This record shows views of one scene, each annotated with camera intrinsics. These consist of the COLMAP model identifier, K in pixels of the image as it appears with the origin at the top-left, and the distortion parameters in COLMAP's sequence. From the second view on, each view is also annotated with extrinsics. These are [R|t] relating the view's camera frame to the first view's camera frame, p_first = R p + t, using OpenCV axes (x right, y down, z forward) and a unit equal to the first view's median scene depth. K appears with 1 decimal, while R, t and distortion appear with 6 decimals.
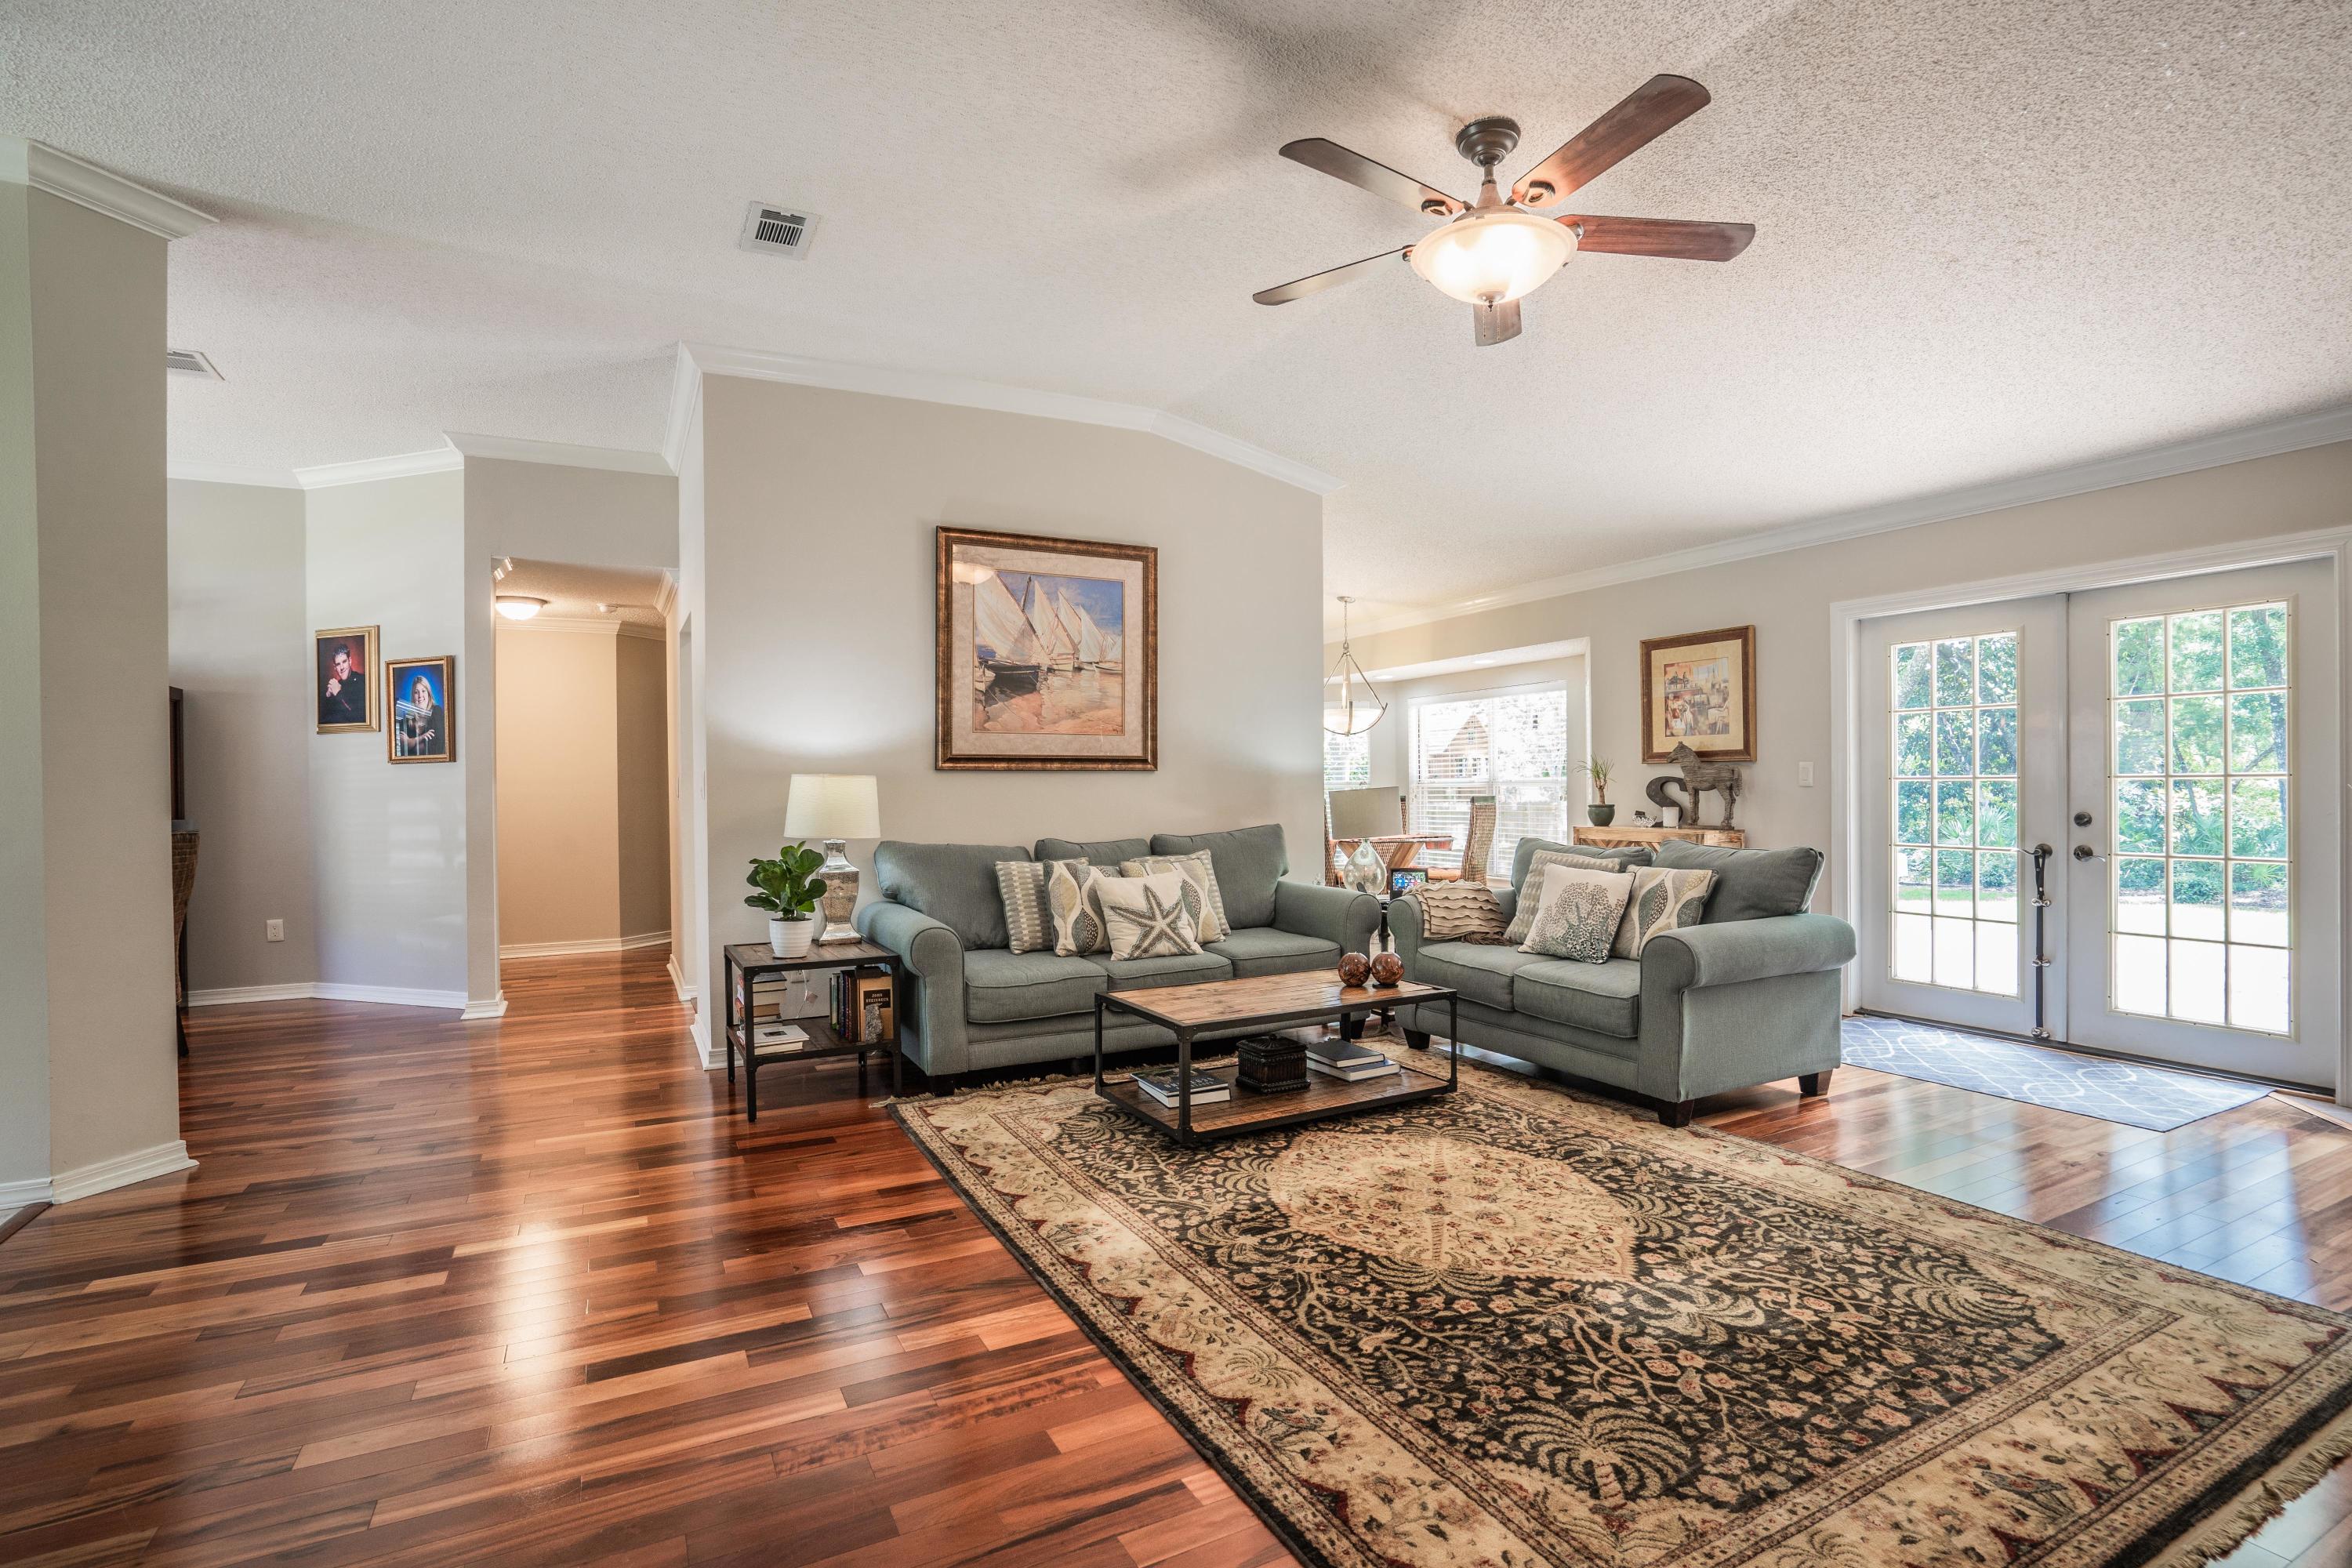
lens RADIAL K [[1119.1, 0, 1185.0], [0, 1119.1, 786.4], [0, 0, 1]] dist [-0.050807, 0.014154]
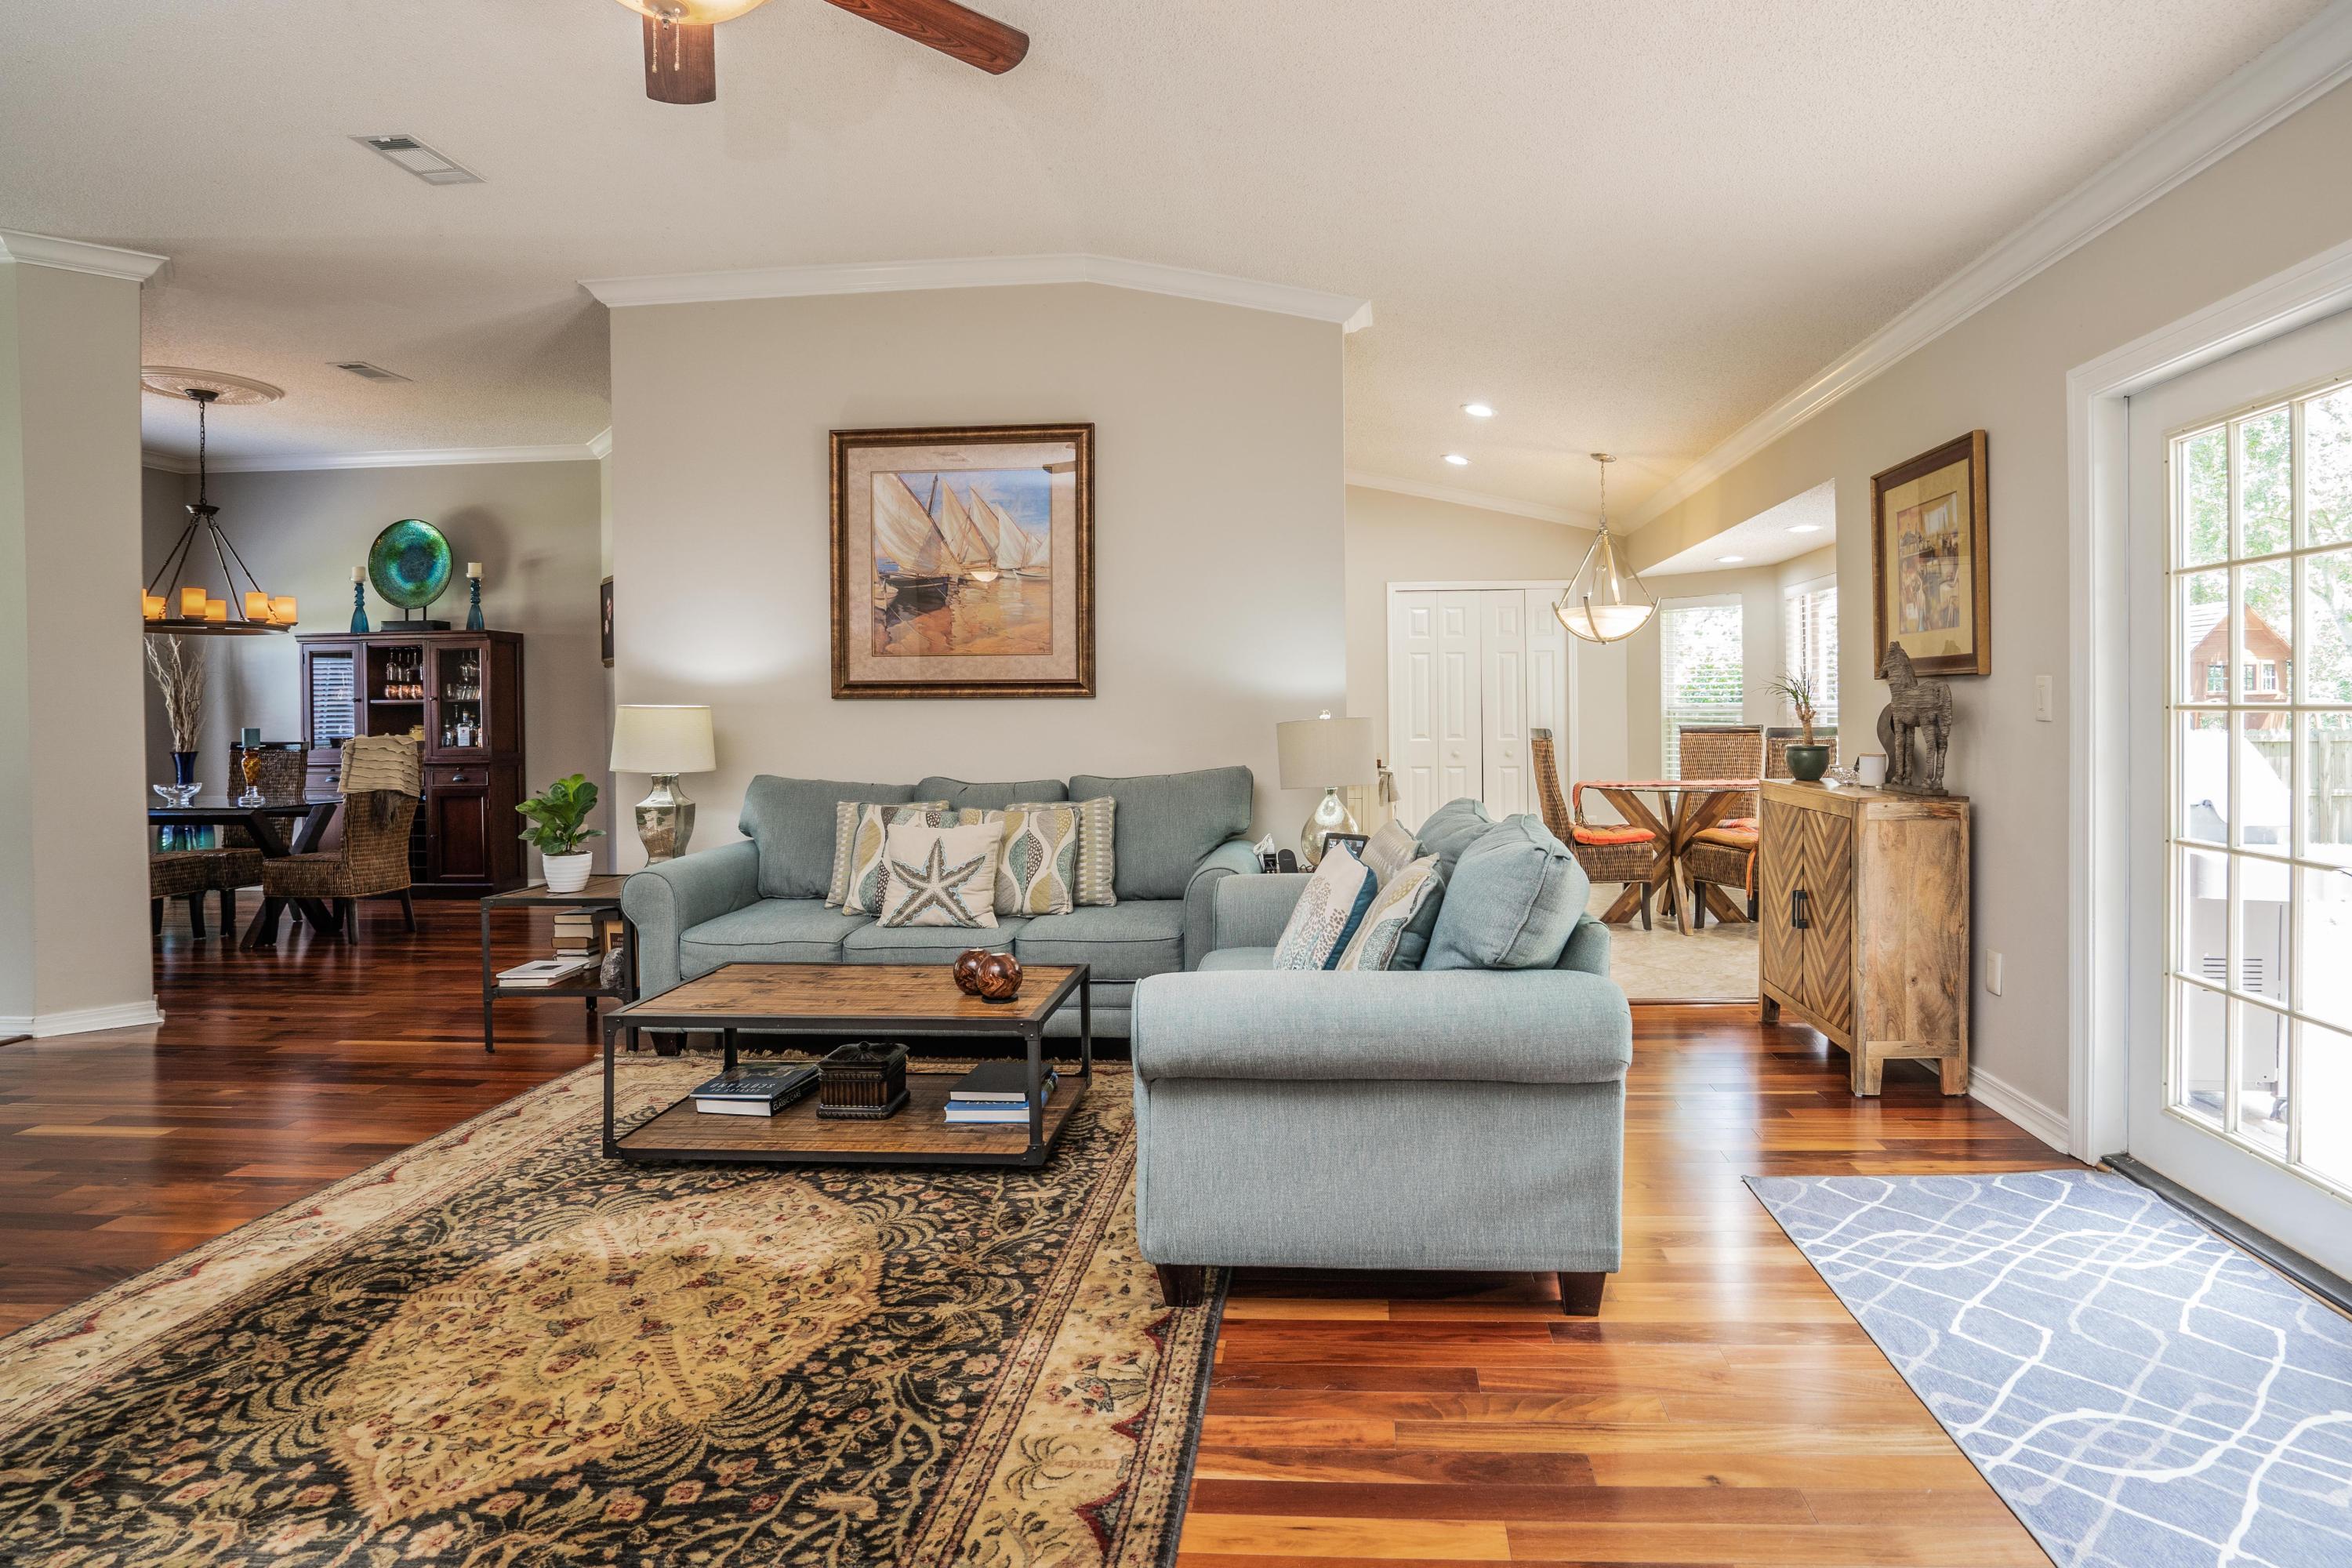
lens RADIAL K [[1197.8, 0, 1274.8], [0, 1197.8, 729.2], [0, 0, 1]] dist [-0.039557, 0.013016]
pose [[0.854379, 0.009636, -0.519561, 0.722018], [0.001660, 0.999772, 0.021272, -0.011916], [0.519648, -0.019037, 0.854168, 0.430144]]
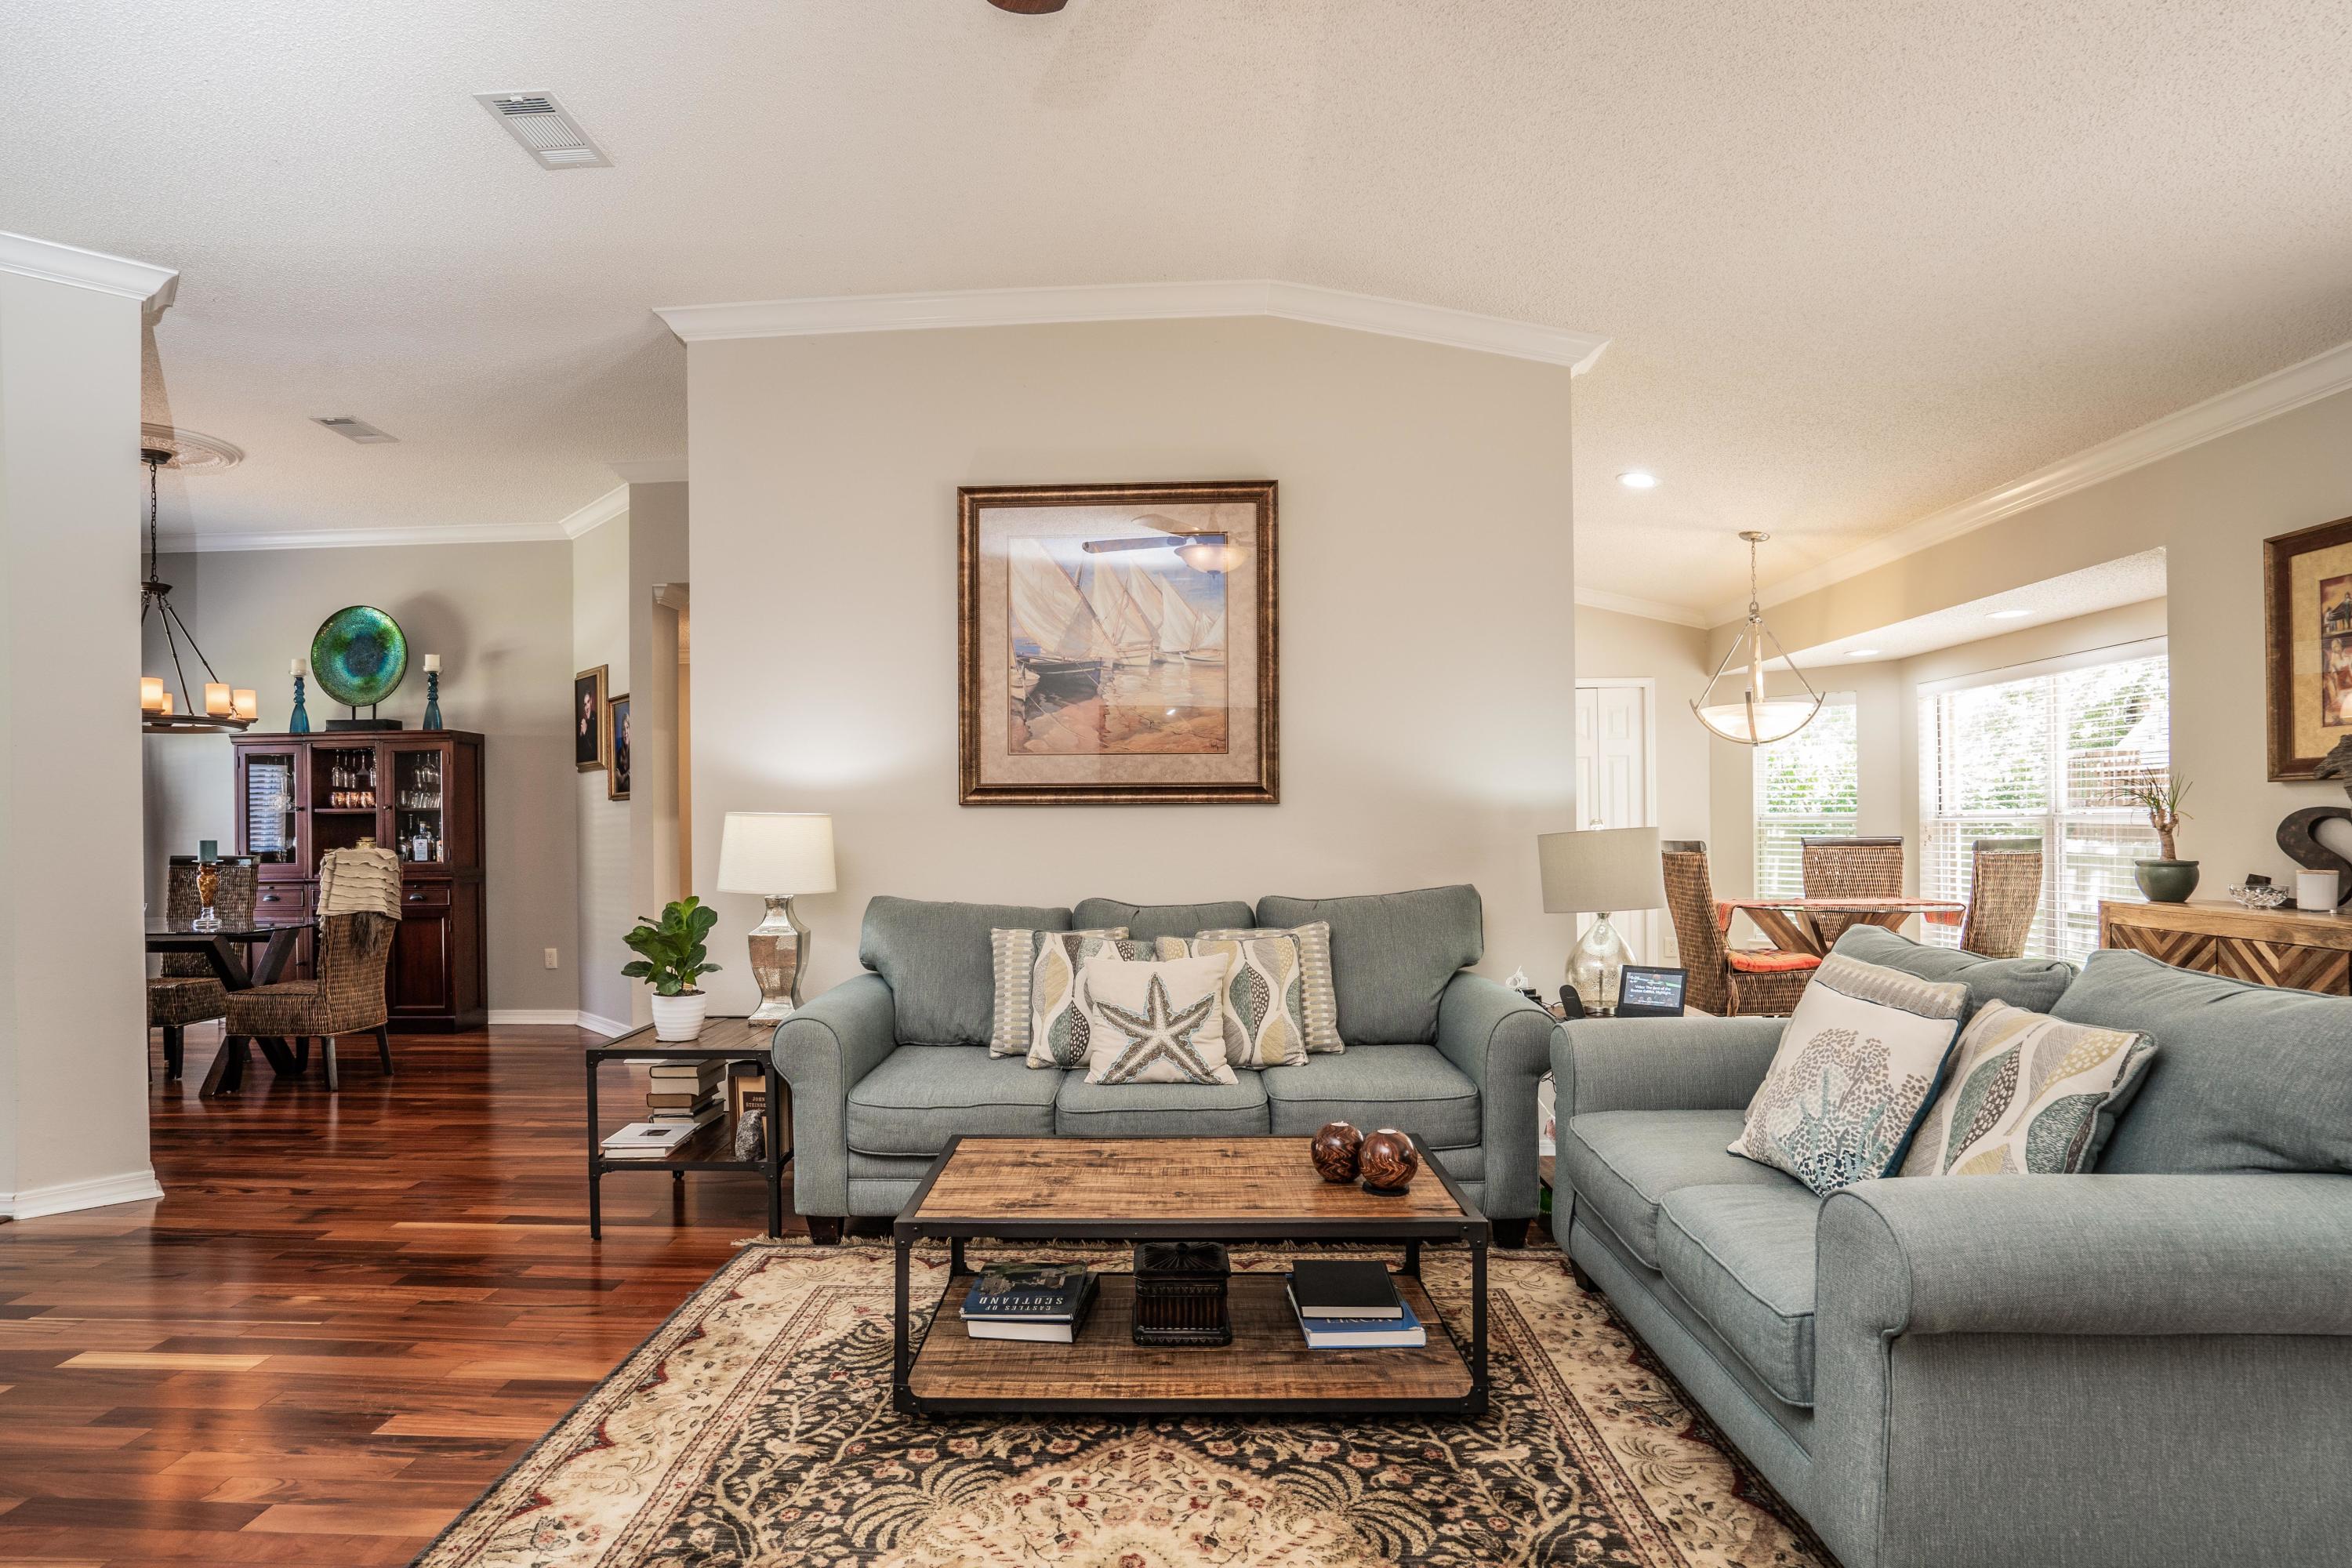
lens RADIAL K [[1221.1, 0, 1129.6], [0, 1221.1, 830.3], [0, 0, 1]] dist [-0.036258, 0.012171]
pose [[0.859713, 0.004543, -0.510757, 0.374695], [0.001327, 0.999937, 0.011127, -0.007812], [0.510775, -0.010244, 0.859653, 0.407357]]
